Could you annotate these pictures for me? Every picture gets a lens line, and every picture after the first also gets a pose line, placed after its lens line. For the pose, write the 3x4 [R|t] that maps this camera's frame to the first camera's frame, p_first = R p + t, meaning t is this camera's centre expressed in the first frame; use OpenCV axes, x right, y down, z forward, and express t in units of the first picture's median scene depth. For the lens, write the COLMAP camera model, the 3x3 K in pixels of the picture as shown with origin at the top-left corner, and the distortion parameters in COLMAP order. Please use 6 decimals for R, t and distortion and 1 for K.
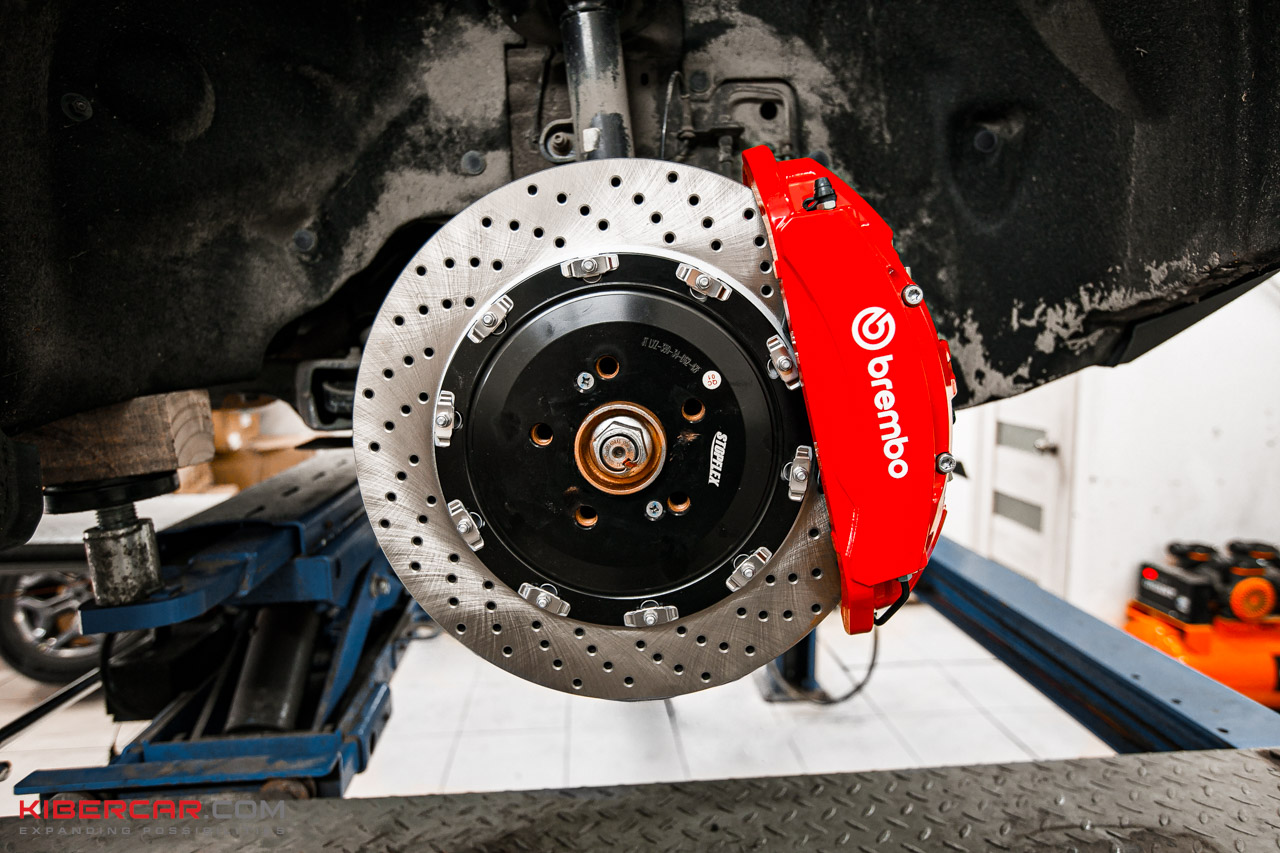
lens RADIAL K [[800.6, 0, 658.1], [0, 800.6, 403.9], [0, 0, 1]] dist [-0.112402, -0.000617]
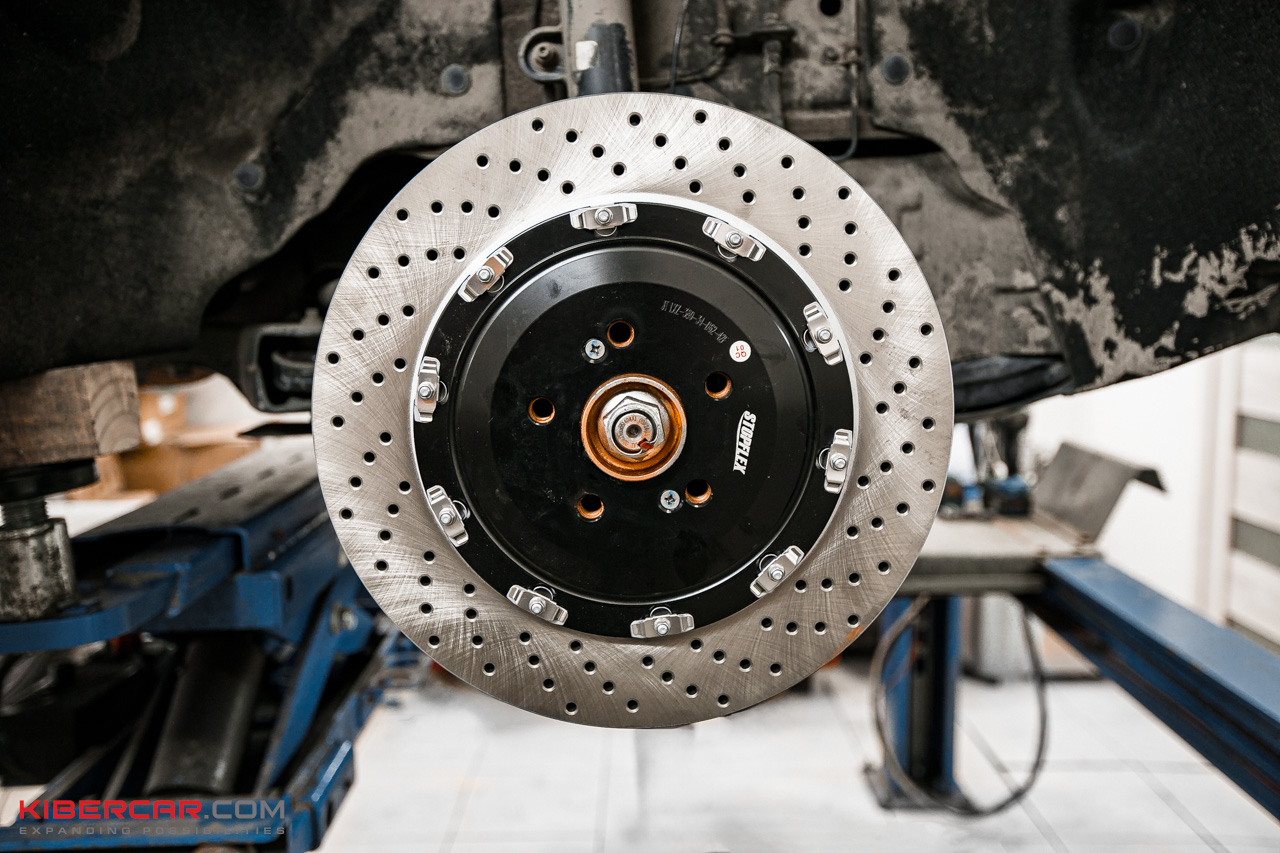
lens RADIAL K [[1146.9, 0, 640.0], [0, 1146.9, 426.5], [0, 0, 1]] dist [-0.085476, 0.009894]
pose [[0.996671, 0.007264, -0.081199, 0.048803], [-0.004716, 0.999492, 0.031530, 0.010619], [0.081387, -0.031042, 0.996199, -0.149769]]
